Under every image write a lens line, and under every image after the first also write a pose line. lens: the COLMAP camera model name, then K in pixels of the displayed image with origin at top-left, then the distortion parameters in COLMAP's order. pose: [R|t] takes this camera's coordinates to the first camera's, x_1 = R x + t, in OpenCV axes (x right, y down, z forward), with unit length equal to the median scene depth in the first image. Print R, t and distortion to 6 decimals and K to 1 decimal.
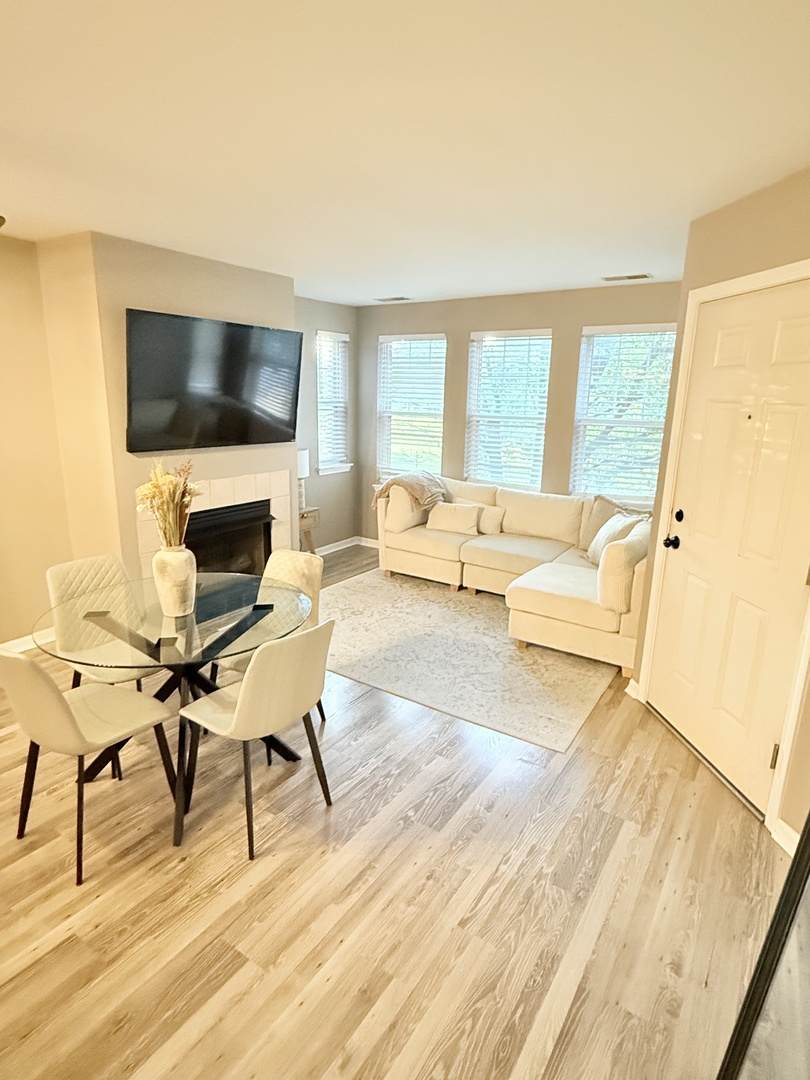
lens RADIAL K [[594.2, 0, 403.8], [0, 594.2, 539.4], [0, 0, 1]] dist [0.004553, 0.000502]
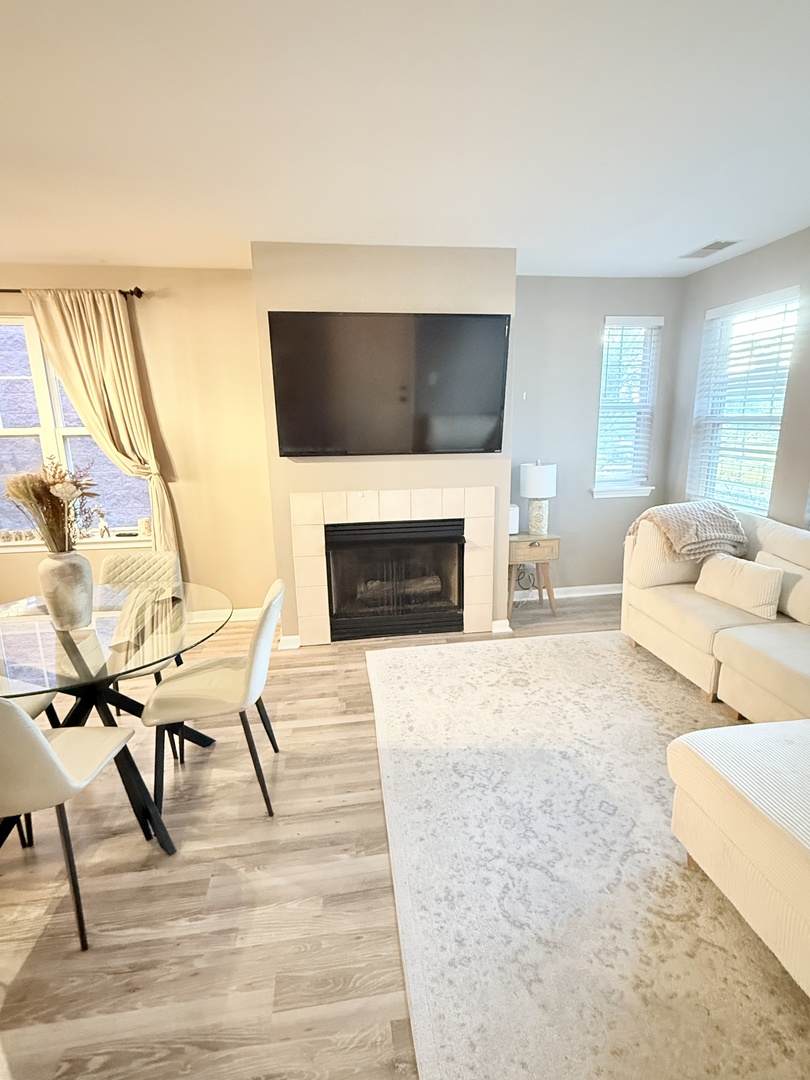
lens RADIAL K [[515.4, 0, 406.2], [0, 515.4, 541.5], [0, 0, 1]] dist [-0.004628, 0.000392]
pose [[0.668432, 0.140639, -0.730356, 0.245783], [-0.149057, 0.987369, 0.053711, -0.057921], [0.728684, 0.072963, 0.680952, 0.402002]]
